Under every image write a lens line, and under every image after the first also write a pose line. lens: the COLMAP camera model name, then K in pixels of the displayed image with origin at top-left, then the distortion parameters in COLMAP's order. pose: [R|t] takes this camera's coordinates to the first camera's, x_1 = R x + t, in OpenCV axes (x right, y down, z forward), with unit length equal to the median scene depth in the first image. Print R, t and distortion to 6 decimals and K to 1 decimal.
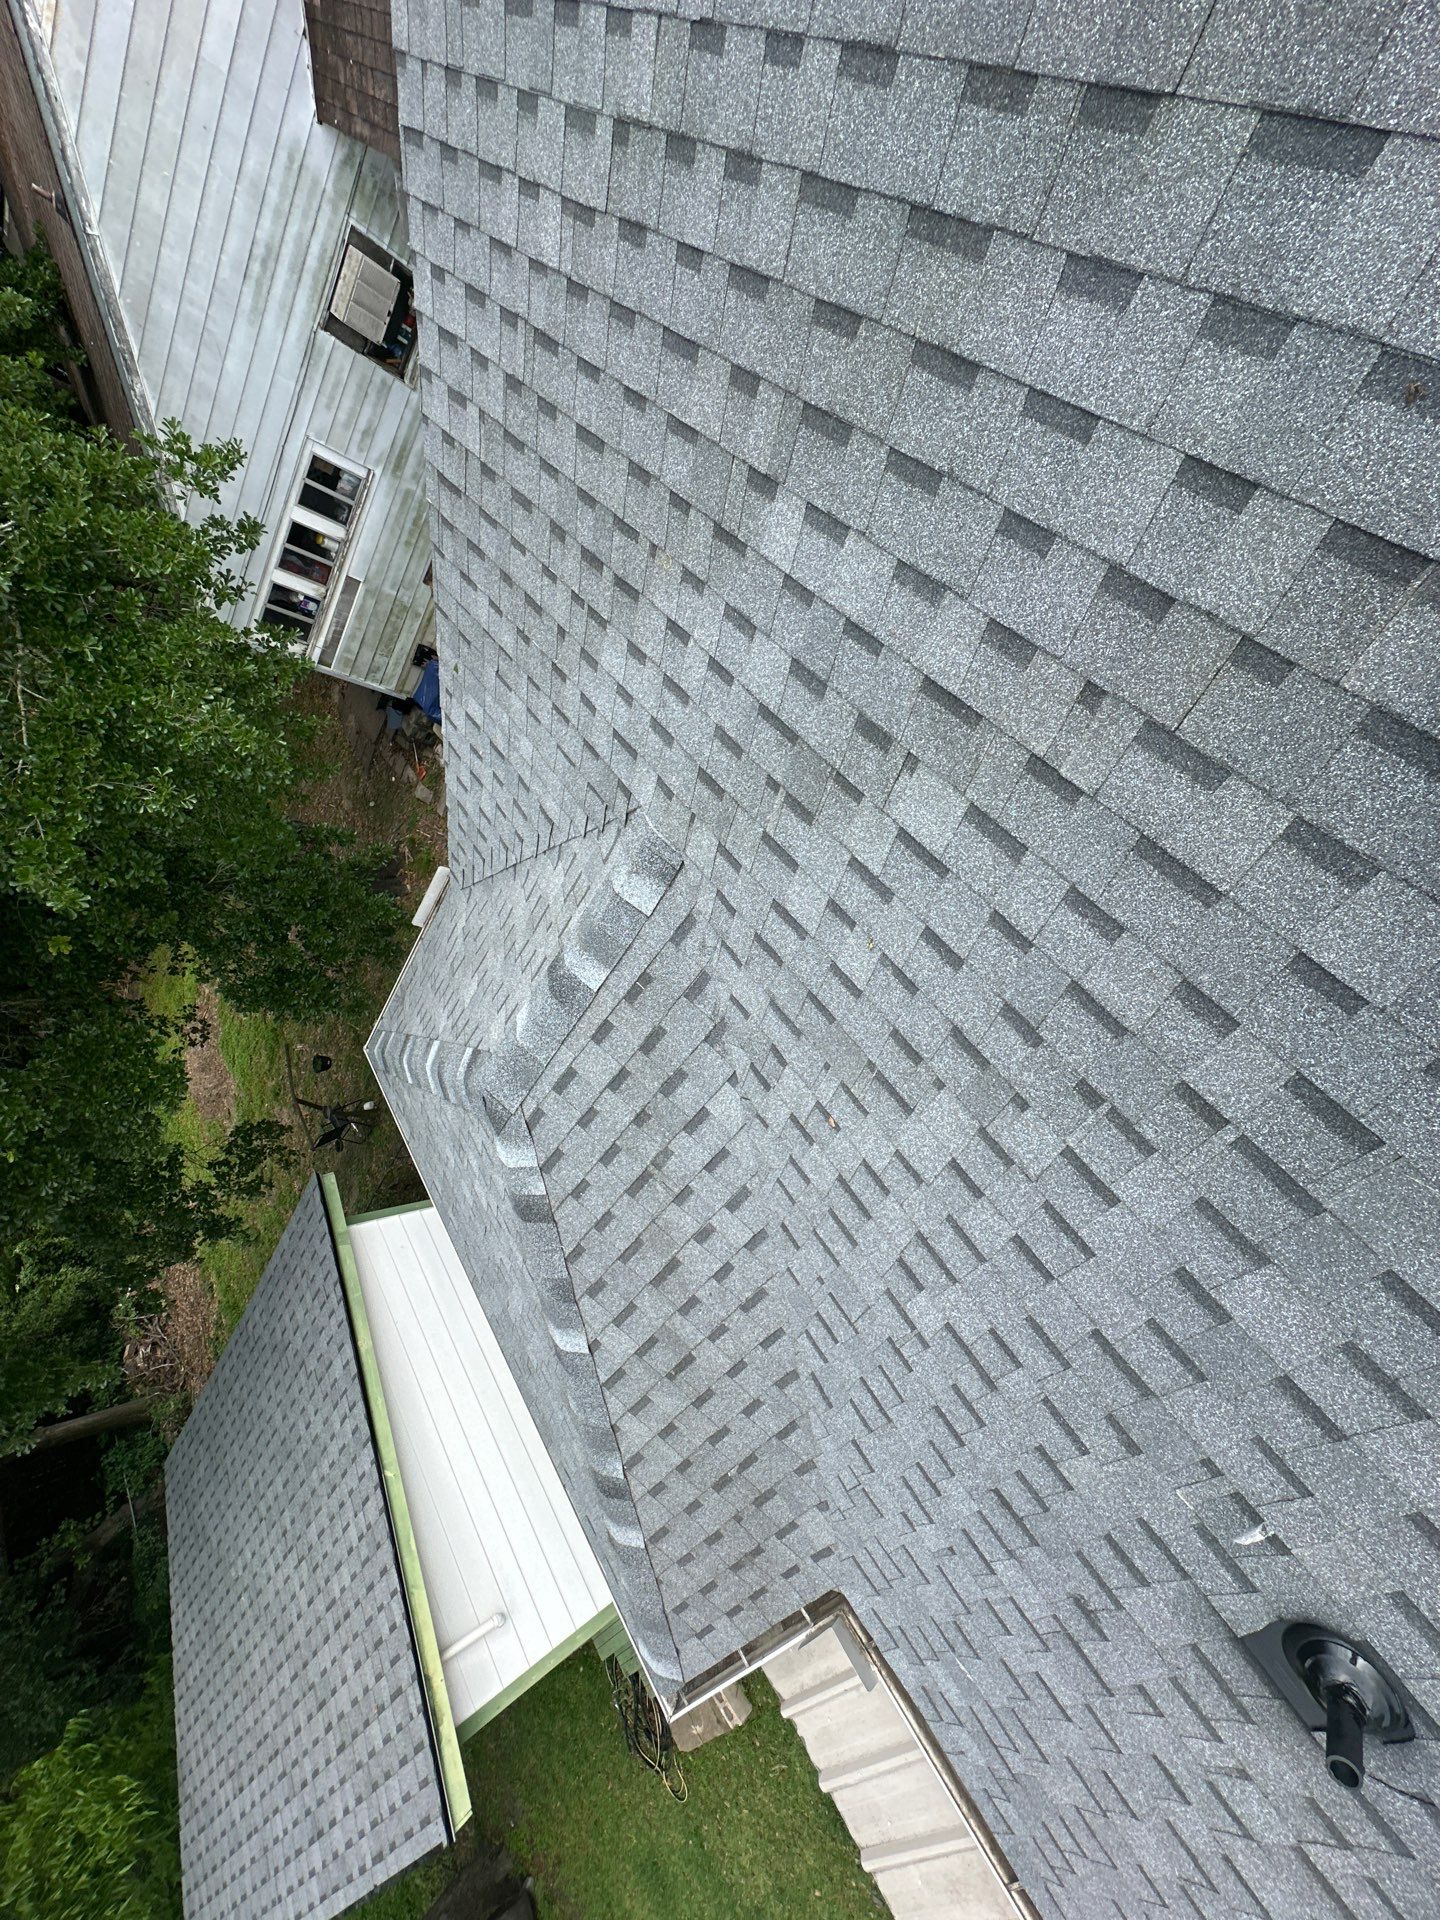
lens RADIAL K [[760.5, 0, 725.9], [0, 760.5, 961.2], [0, 0, 1]] dist [0.001398, 0.000318]
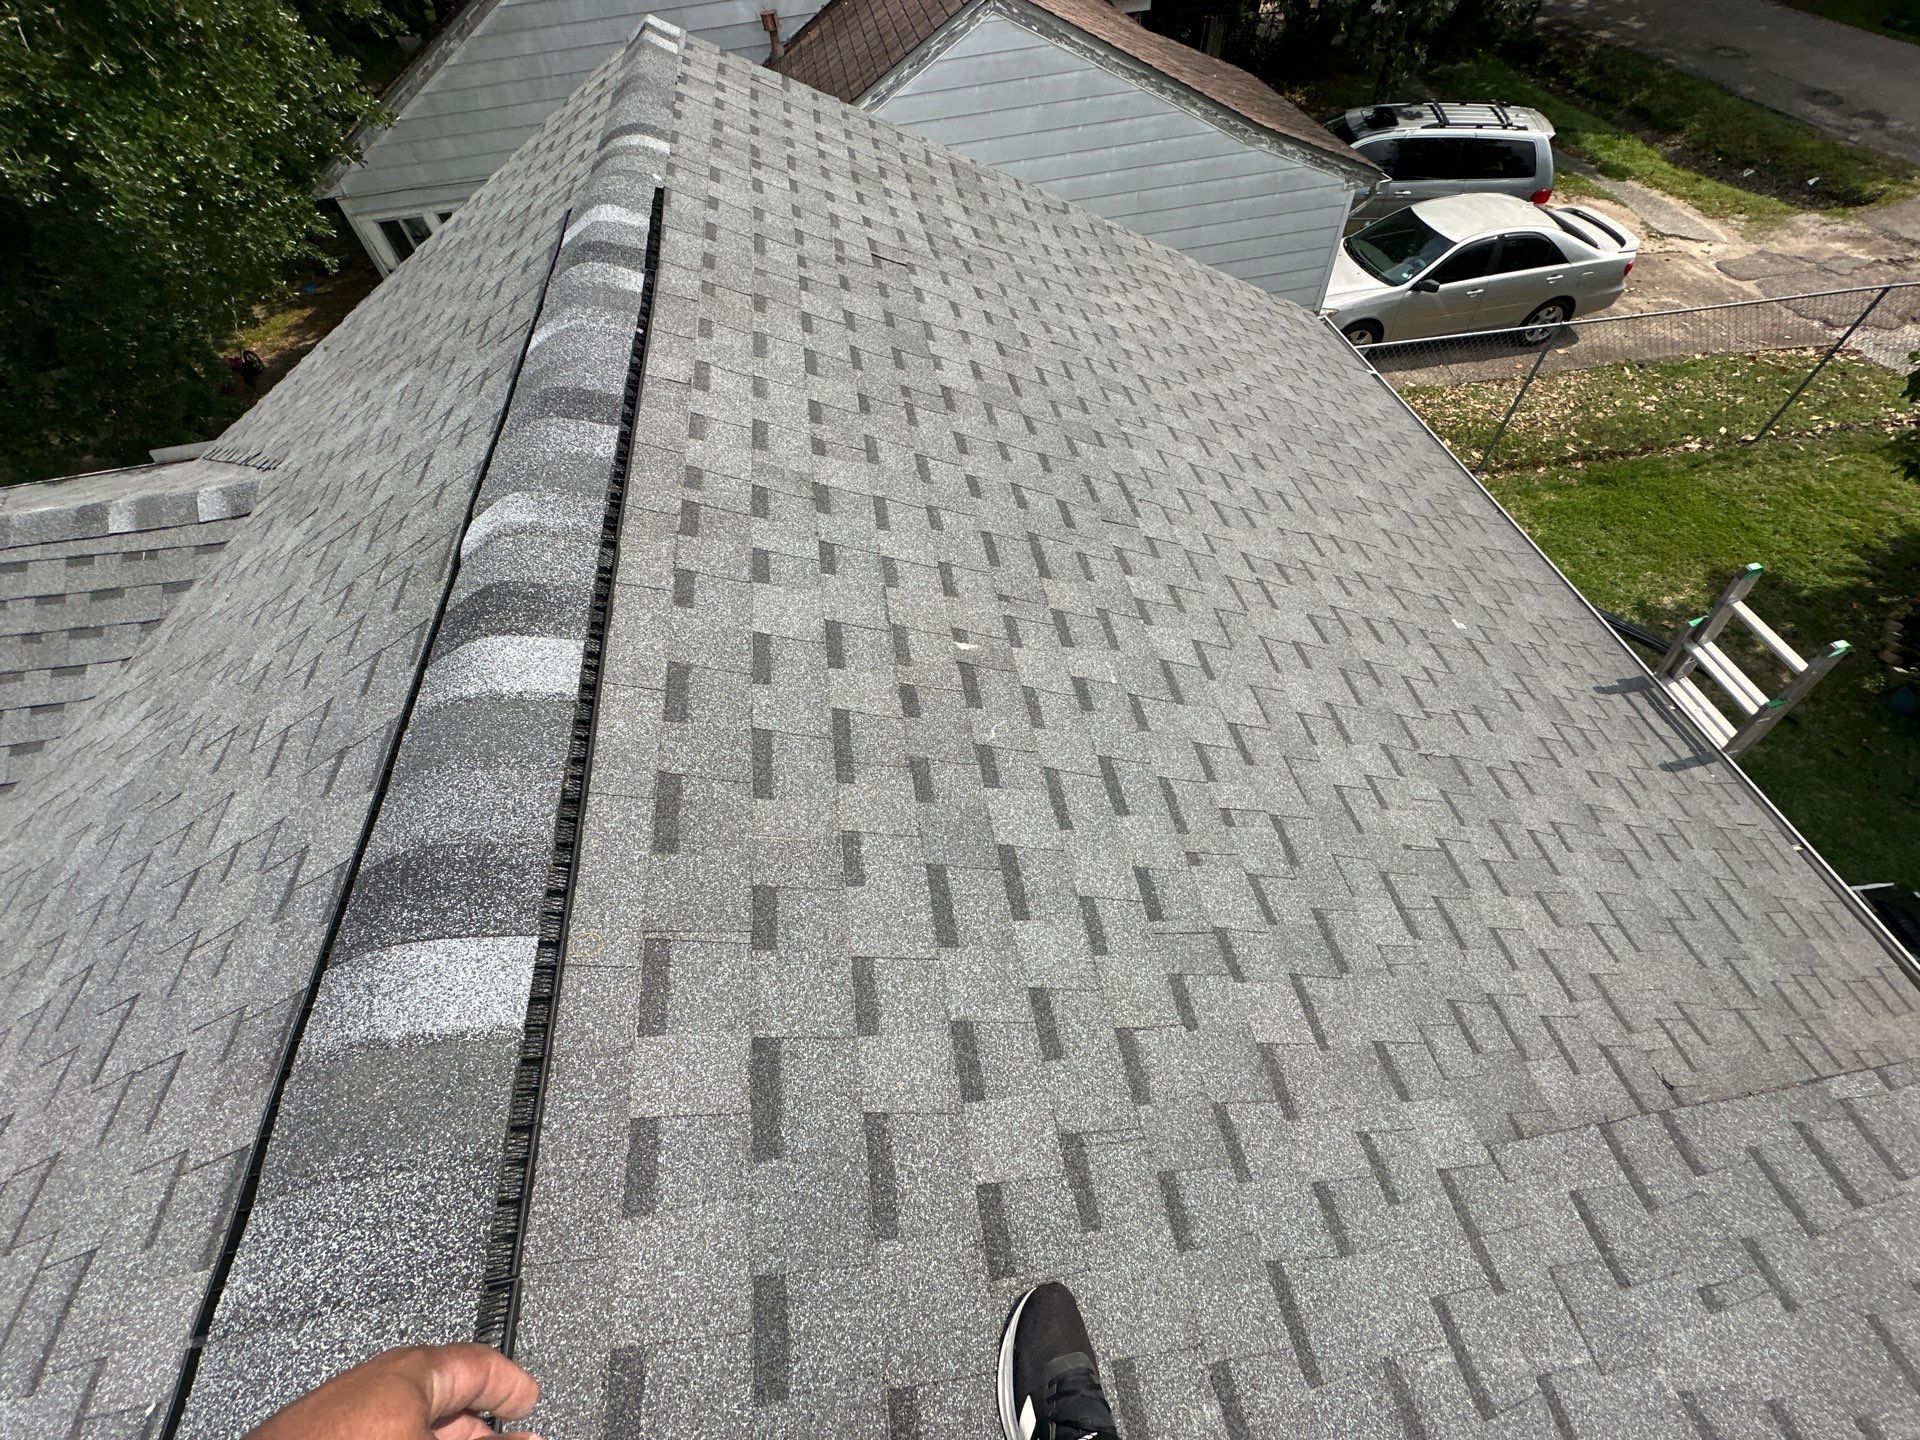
lens RADIAL K [[760.5, 0, 951.5], [0, 760.5, 725.7], [0, 0, 1]] dist [0.001398, 0.000318]
pose [[0.666907, 0.718664, 0.196871, 0.845758], [-0.608439, 0.677730, -0.412897, -0.079320], [-0.430159, 0.155580, 0.889246, -0.692284]]
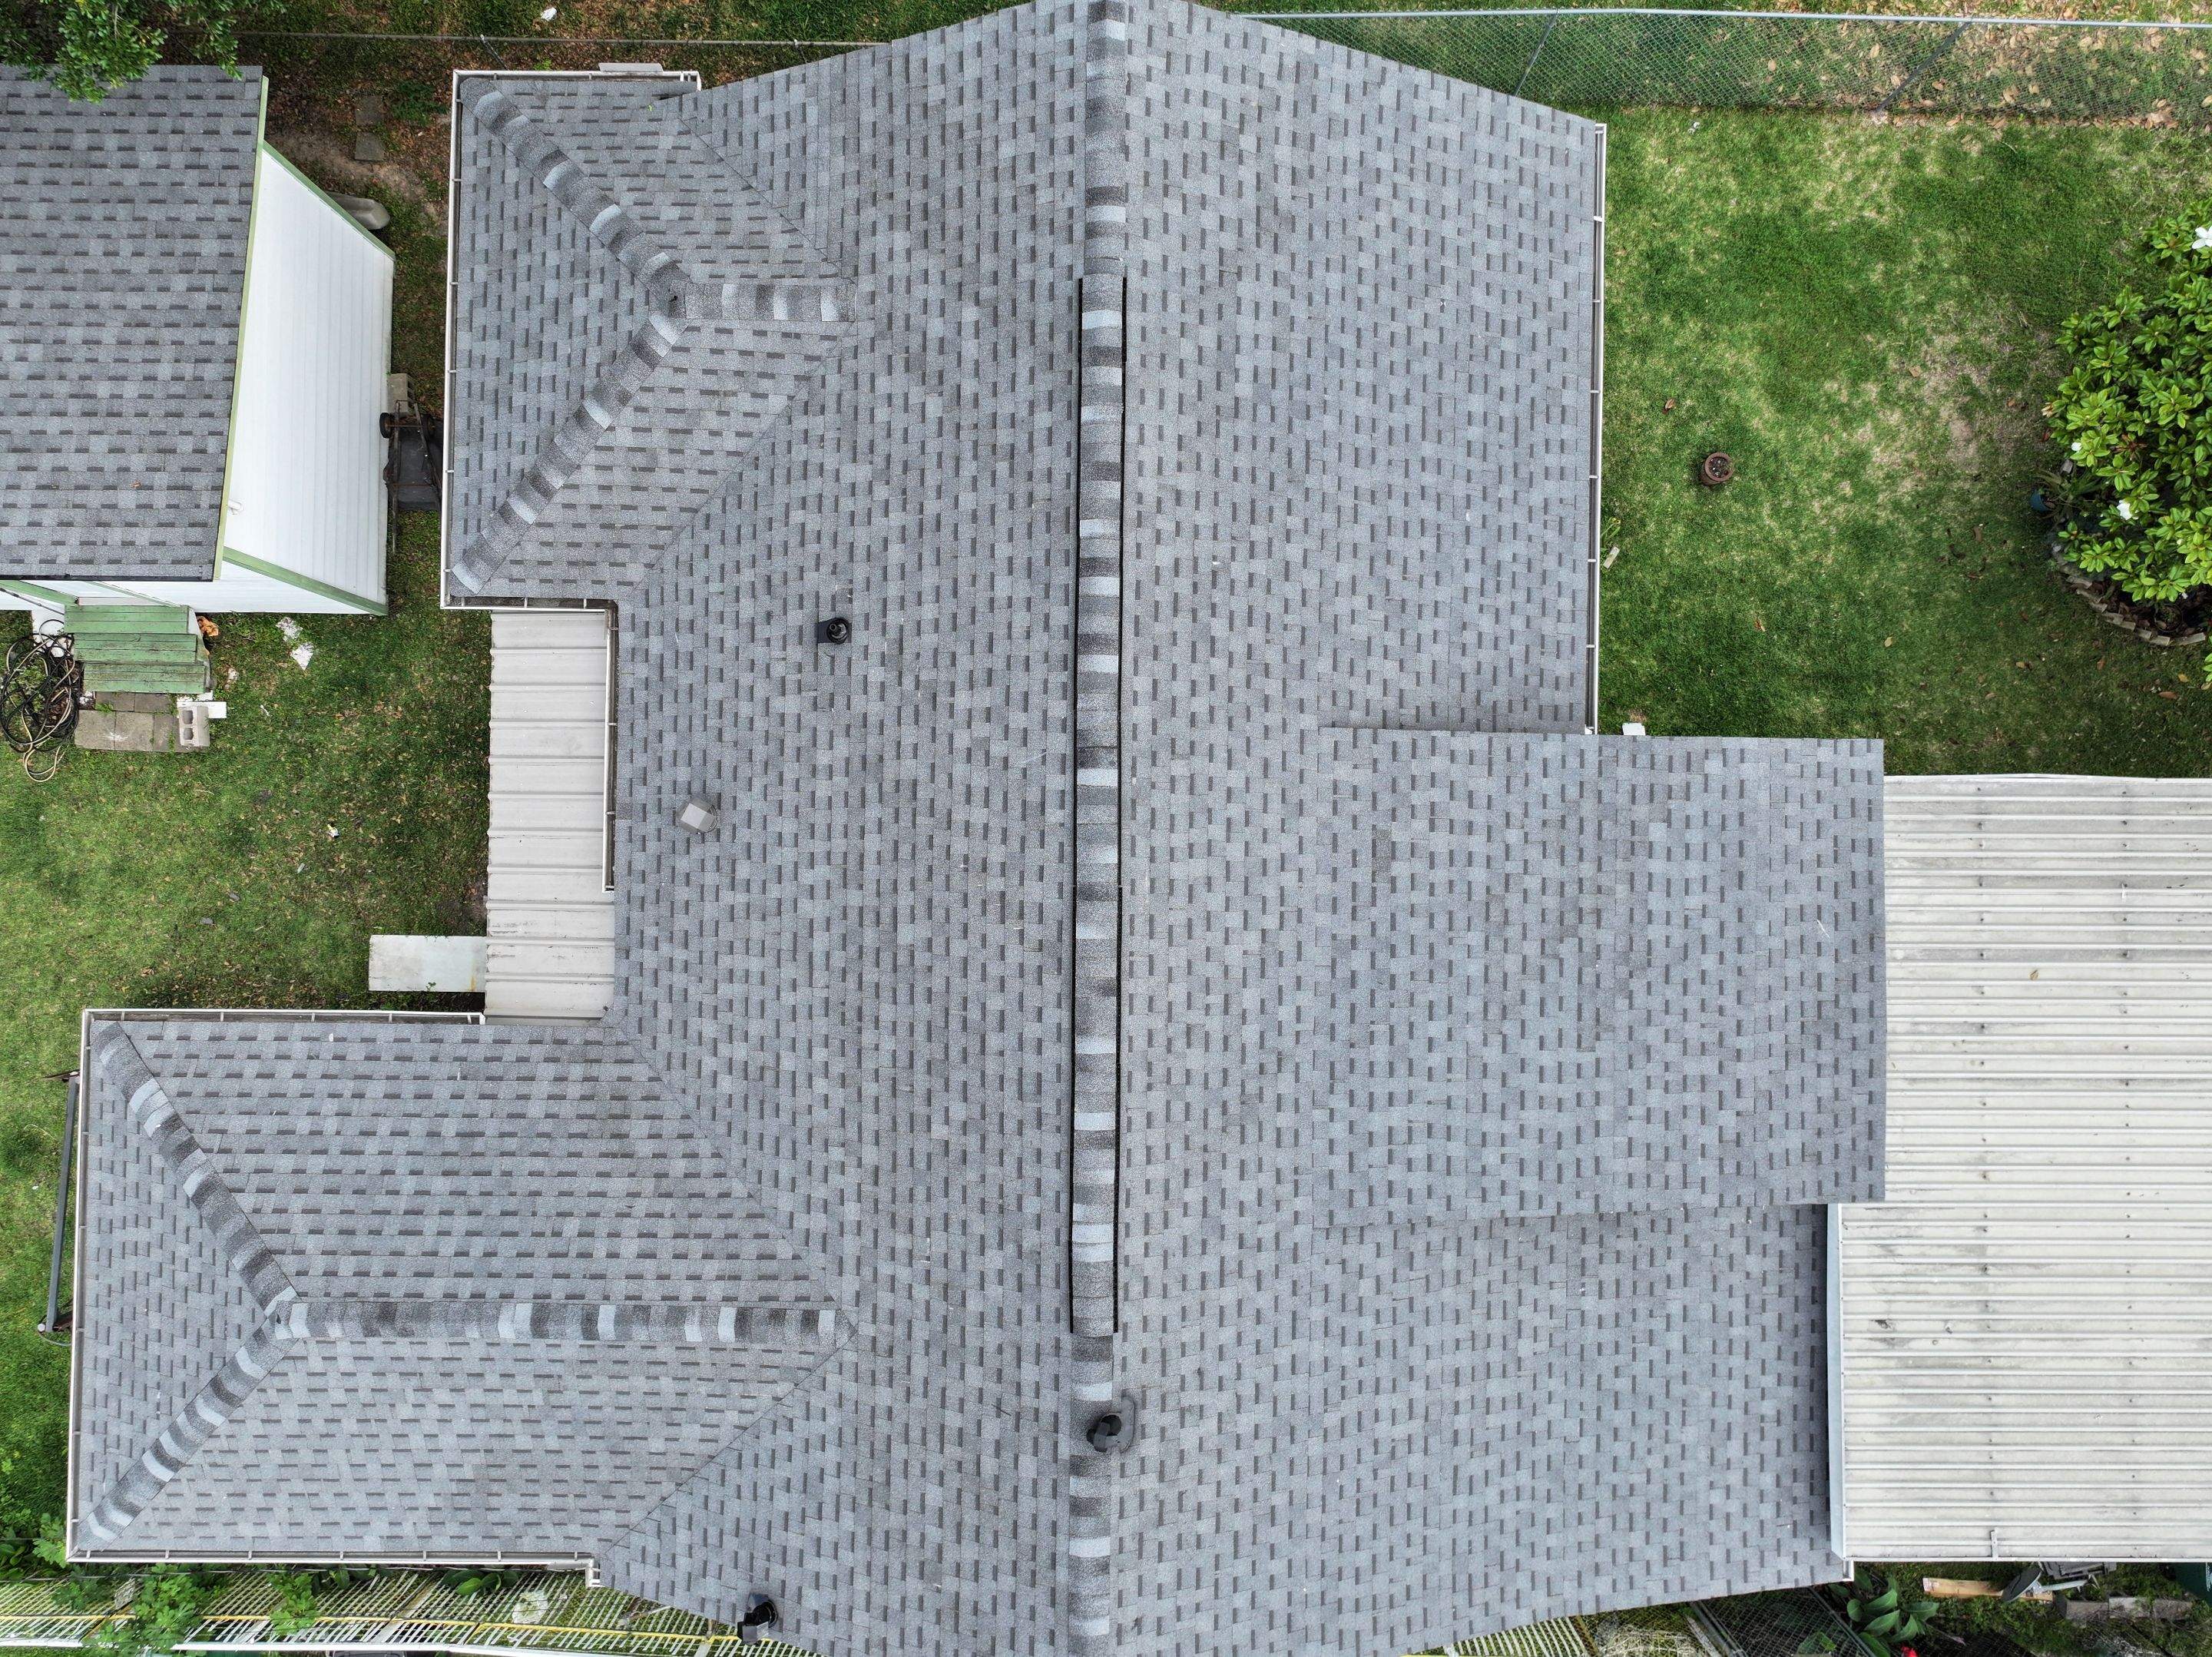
lens RADIAL K [[1557.9, 0, 1111.9], [0, 1557.9, 822.4], [0, 0, 1]] dist [0.001503, 0.010916]
pose [[0.537530, 0.577871, 0.614106, -1.904772], [-0.742168, 0.669939, 0.019214, 0.246970], [-0.400310, -0.466098, 0.788990, -4.318887]]
